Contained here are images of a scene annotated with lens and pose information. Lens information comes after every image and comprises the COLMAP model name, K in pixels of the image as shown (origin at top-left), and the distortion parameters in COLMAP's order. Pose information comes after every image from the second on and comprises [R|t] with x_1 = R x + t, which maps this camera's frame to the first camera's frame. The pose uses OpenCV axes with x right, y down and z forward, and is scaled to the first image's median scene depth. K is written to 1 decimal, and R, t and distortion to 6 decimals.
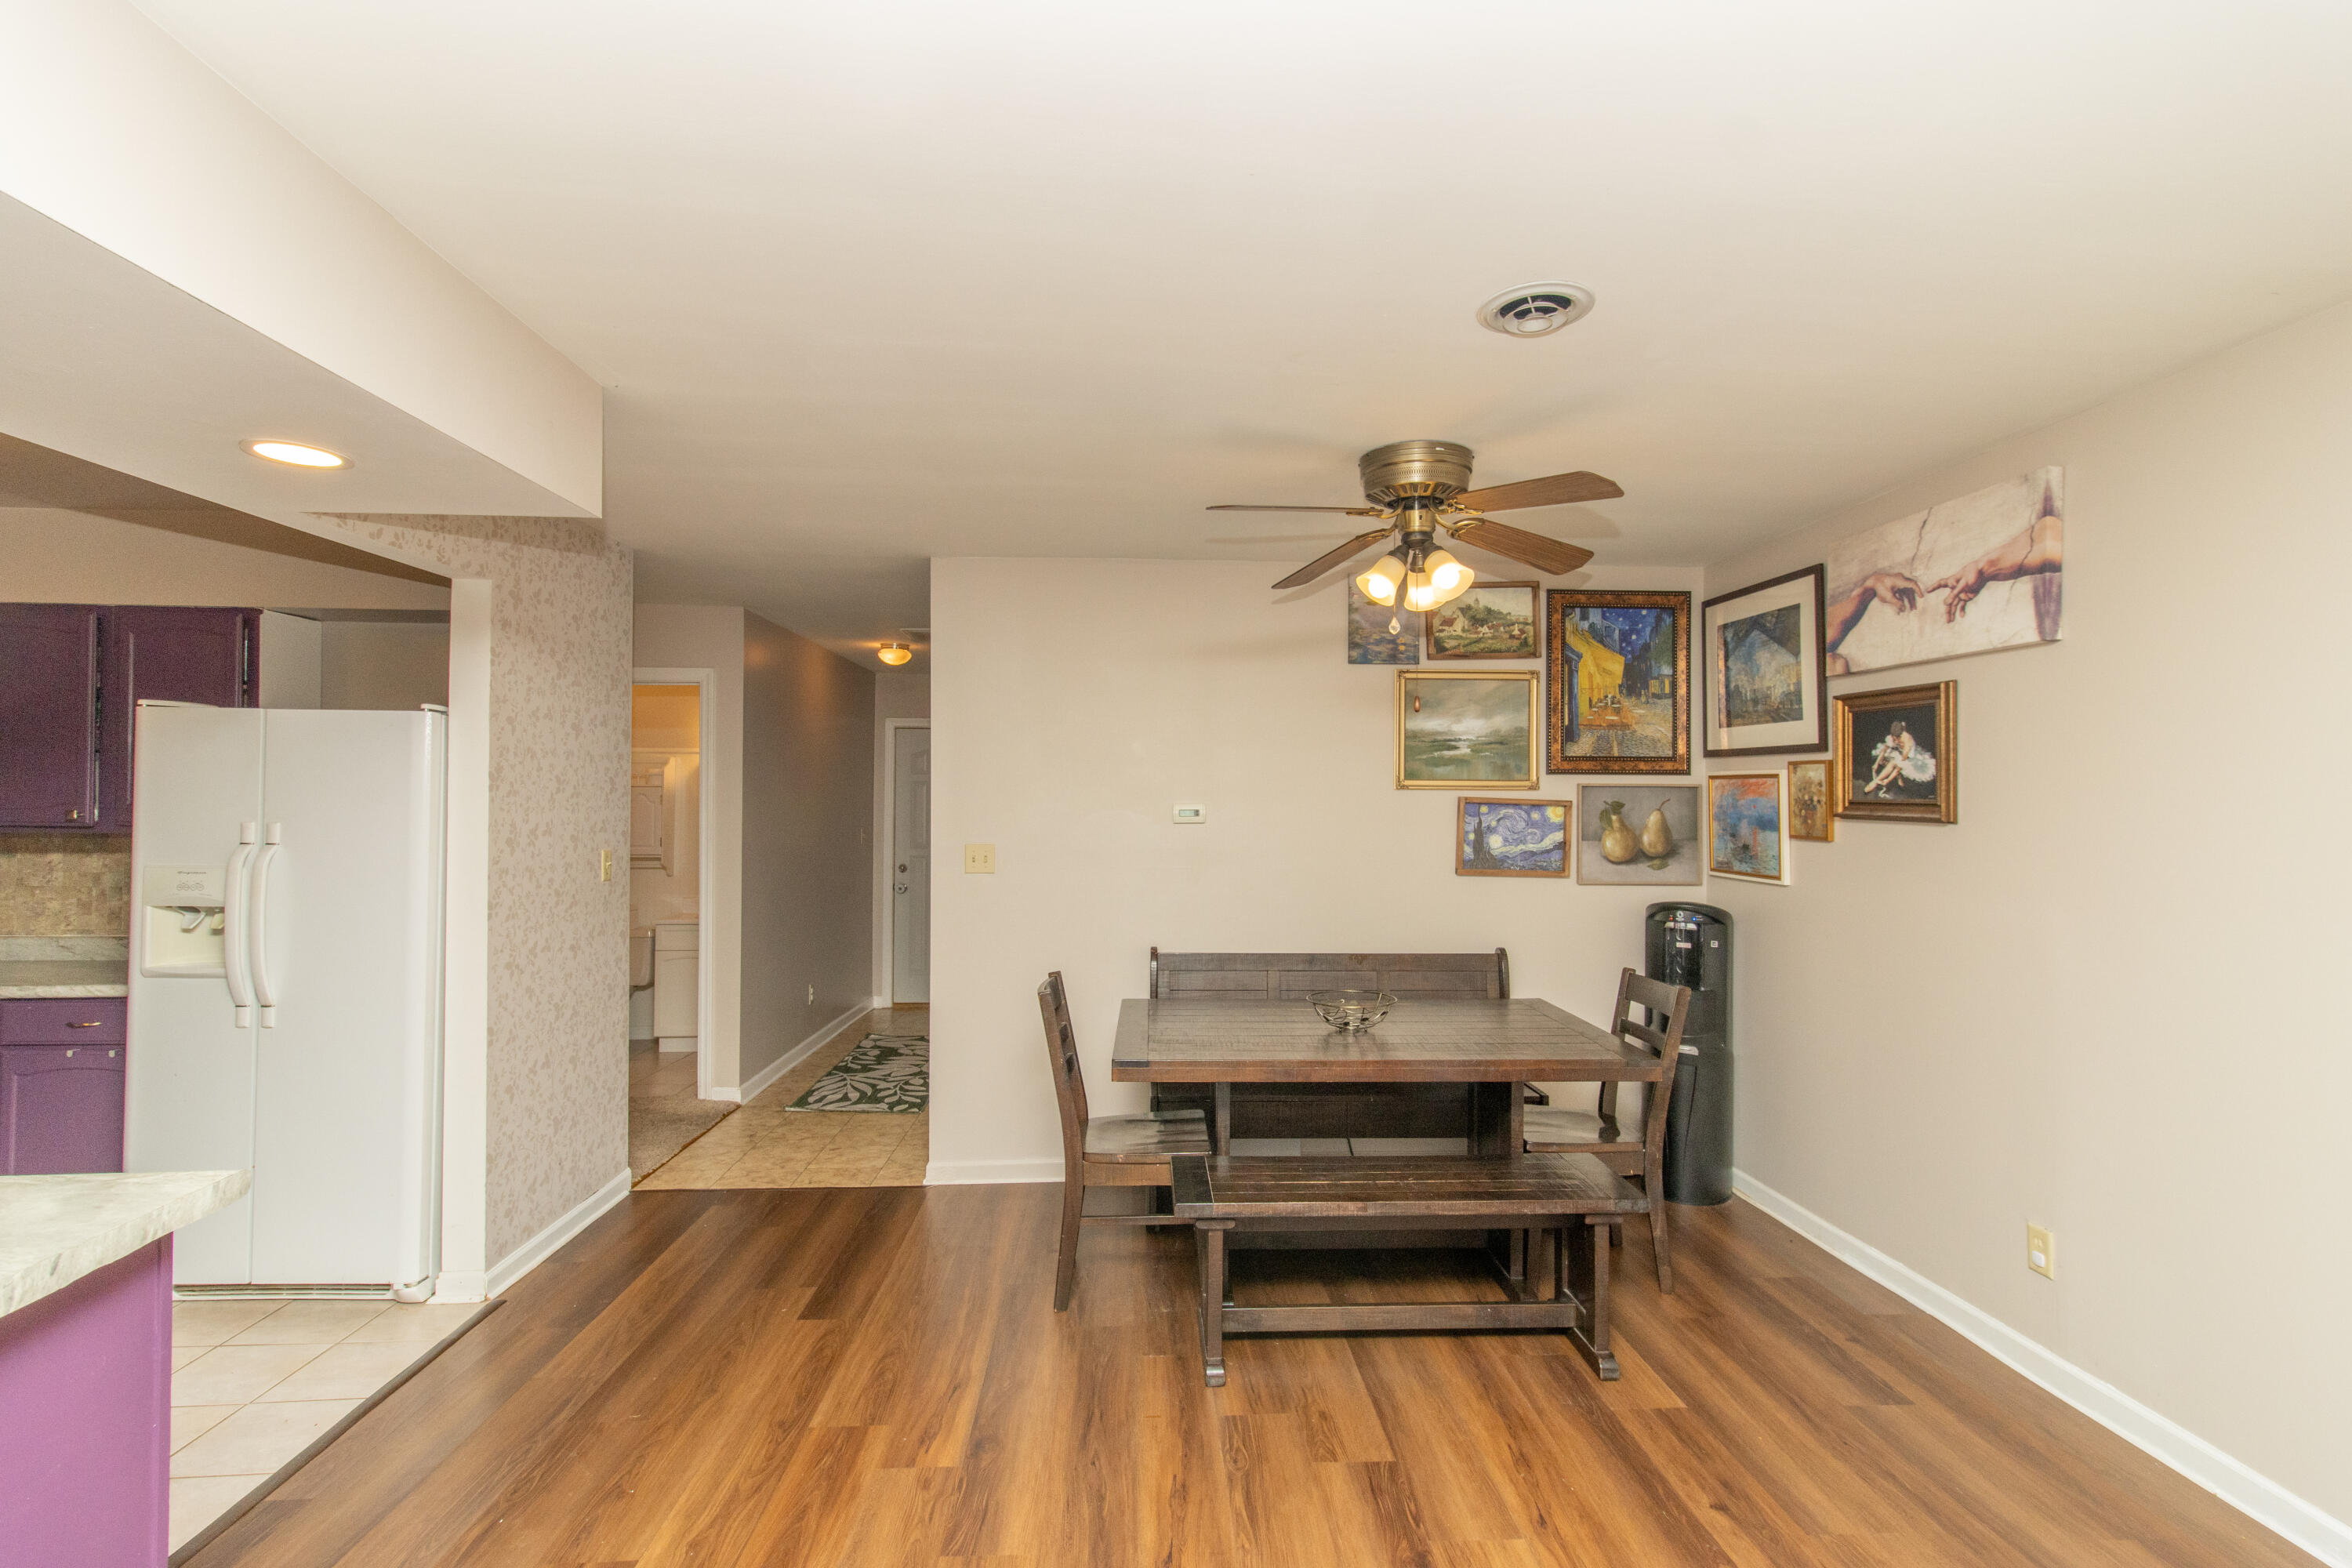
lens RADIAL K [[1102.2, 0, 1191.7], [0, 1102.2, 788.0], [0, 0, 1]] dist [0.004511, 0.000642]
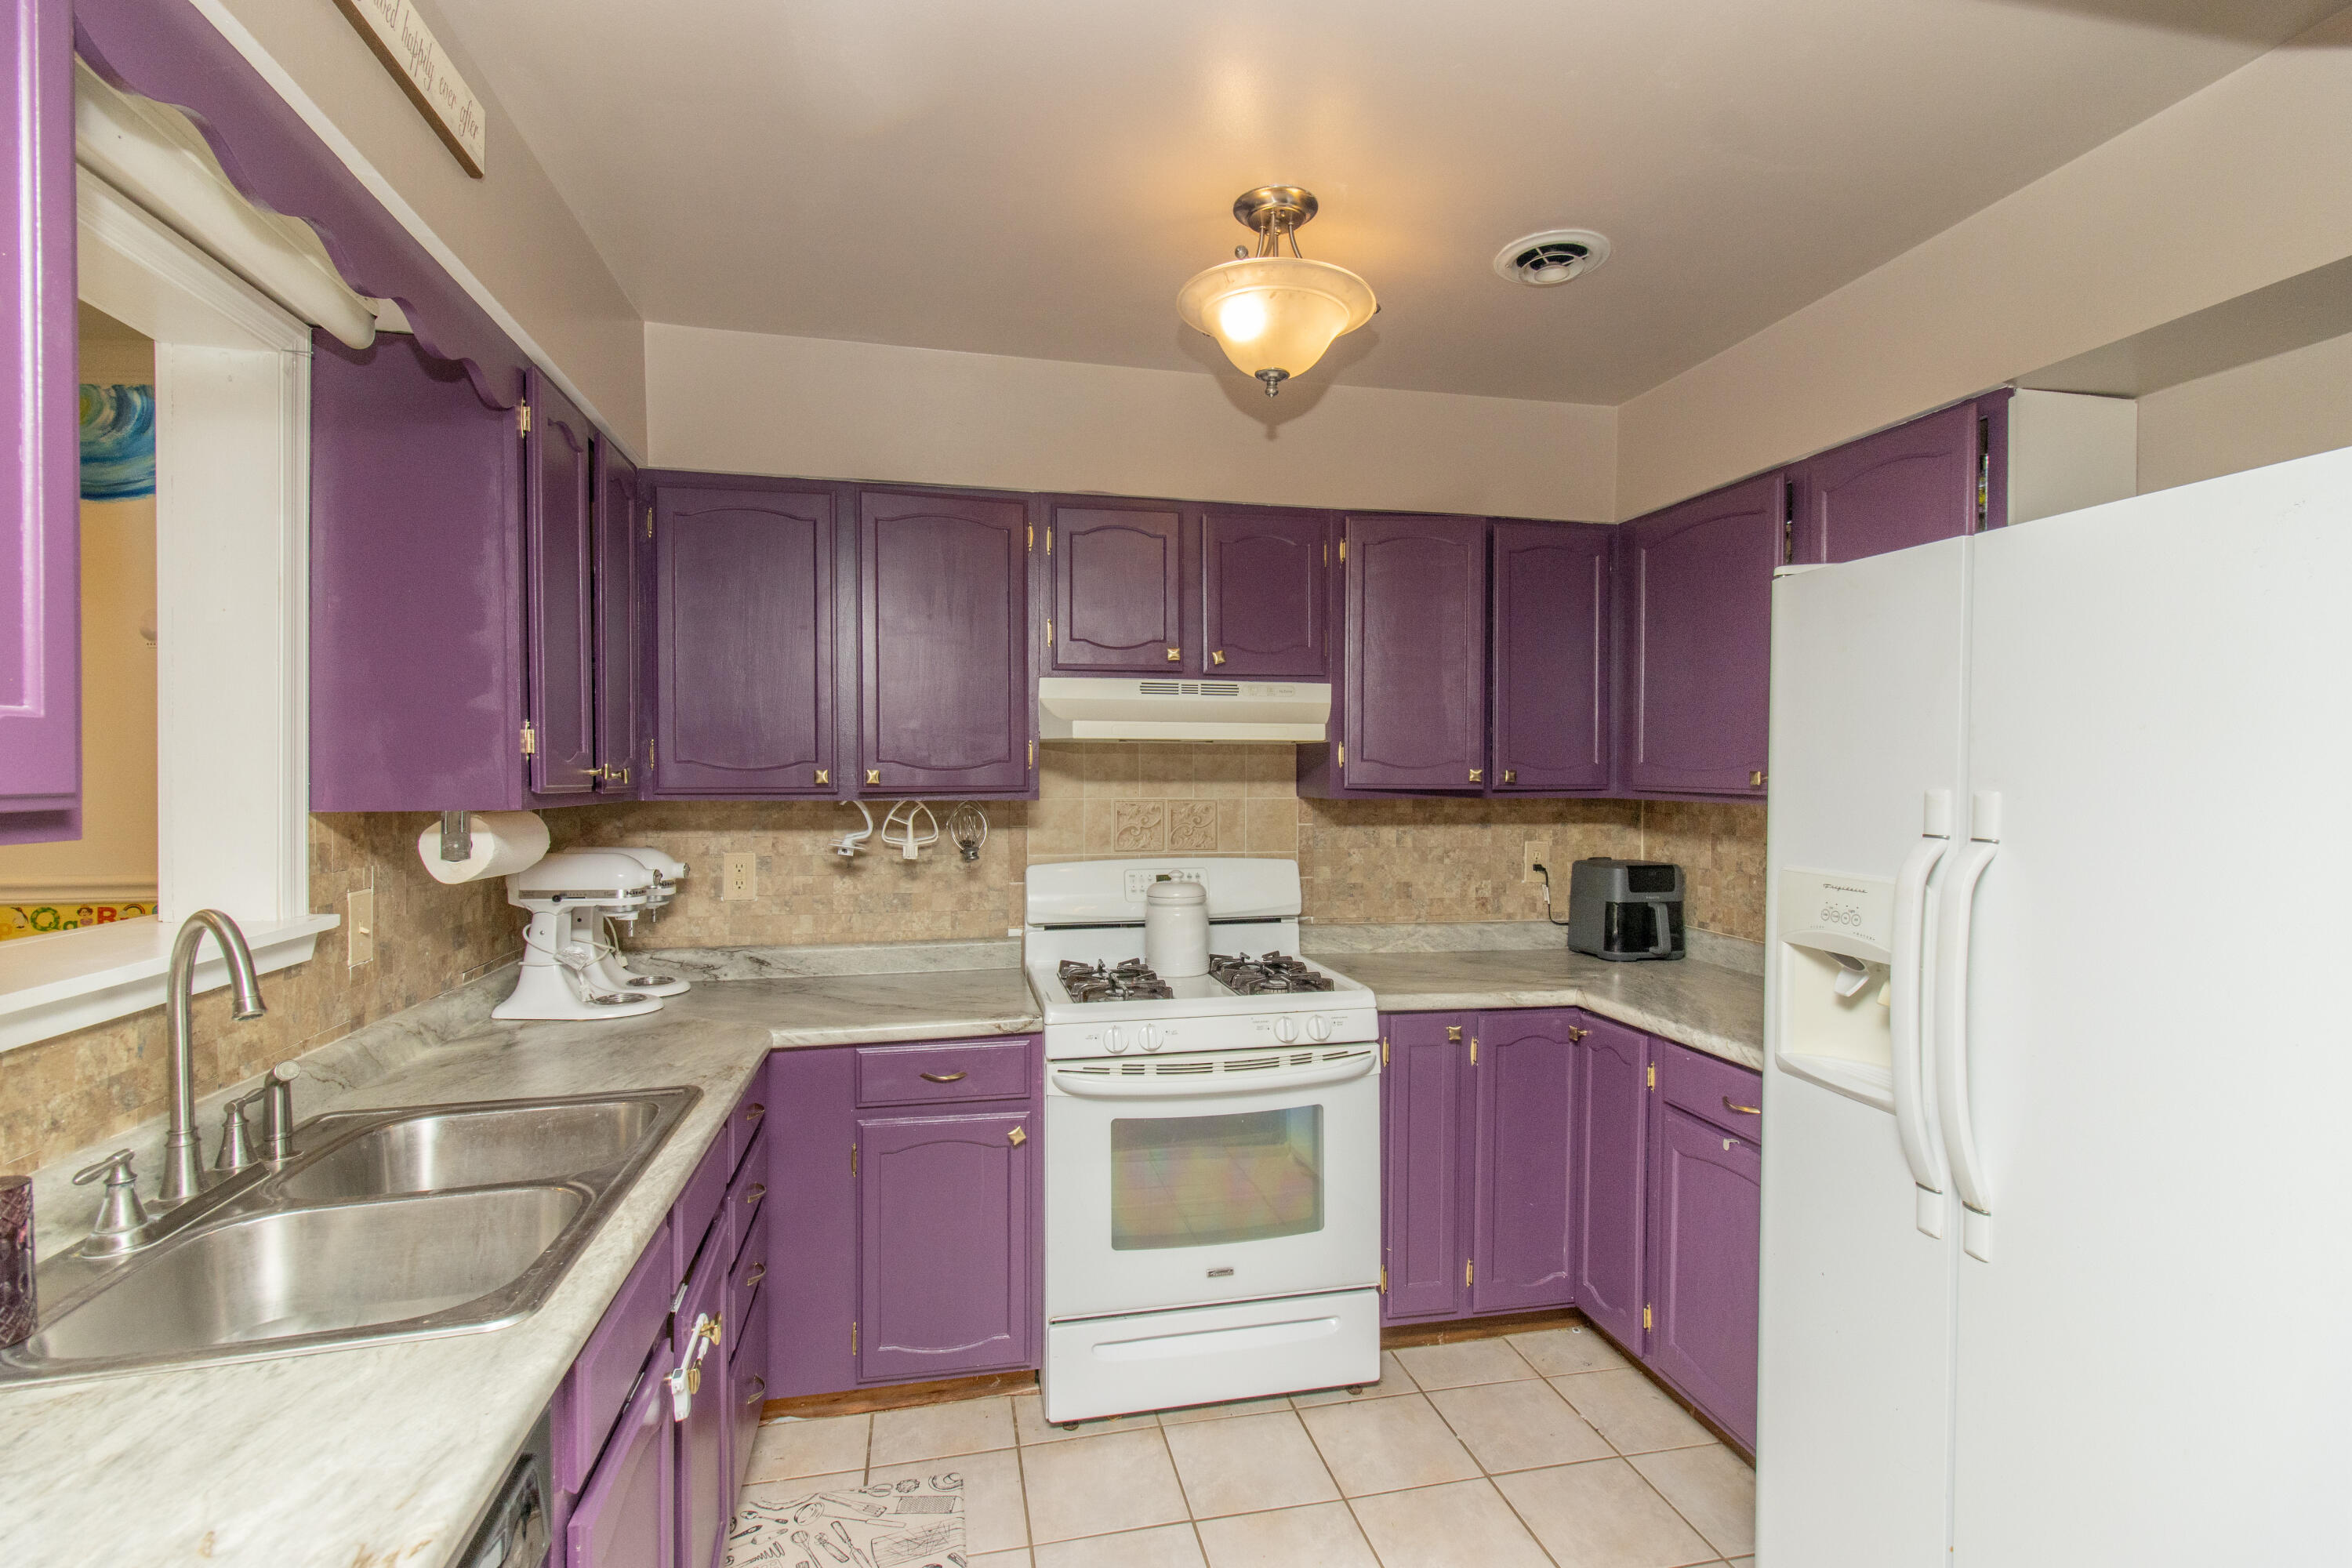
lens RADIAL K [[1102.2, 0, 1191.7], [0, 1102.2, 788.0], [0, 0, 1]] dist [0.004511, 0.000642]
pose [[0.166070, 0.009956, -0.986064, -0.348964], [0.008139, 0.999901, 0.011466, 0.017185], [0.986080, -0.009930, 0.165973, 0.476156]]
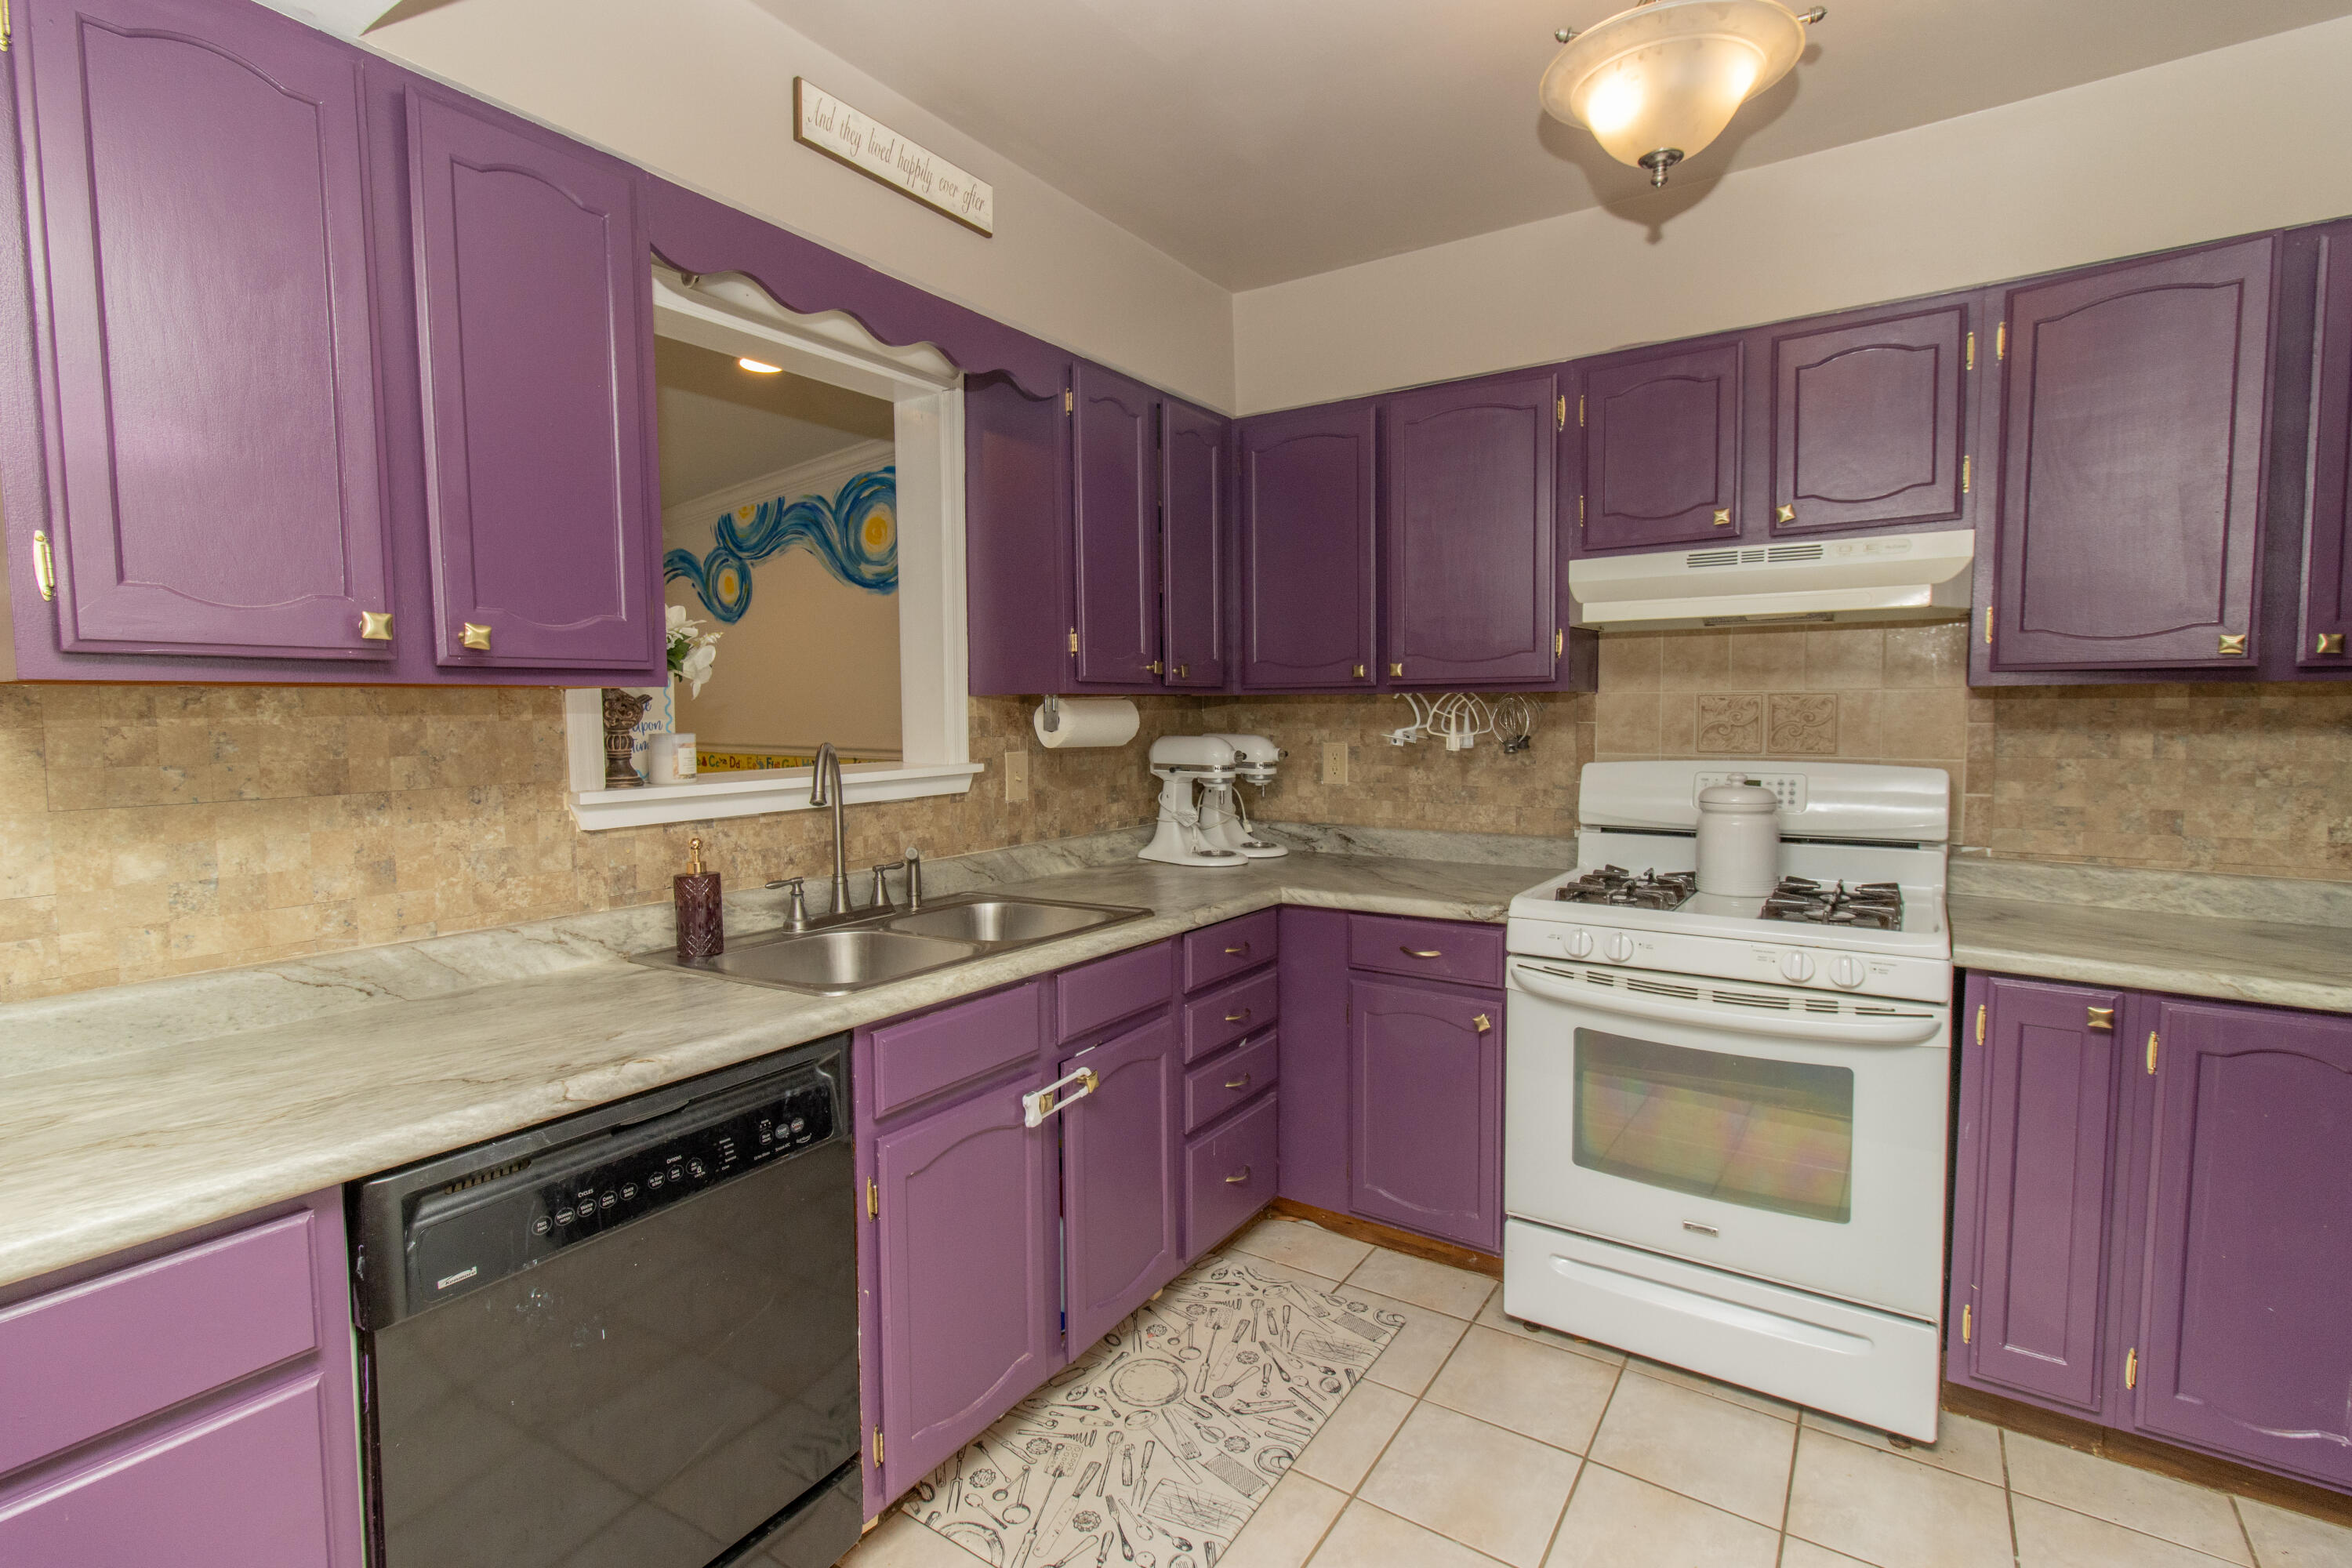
lens RADIAL K [[1092.7, 0, 1181.3], [0, 1092.7, 772.7], [0, 0, 1]] dist [0.003757, 0.001434]
pose [[-0.600194, 0.053900, -0.798037, -0.385651], [0.014935, 0.998308, 0.056194, 0.039103], [0.799715, 0.021808, -0.599983, 0.692278]]
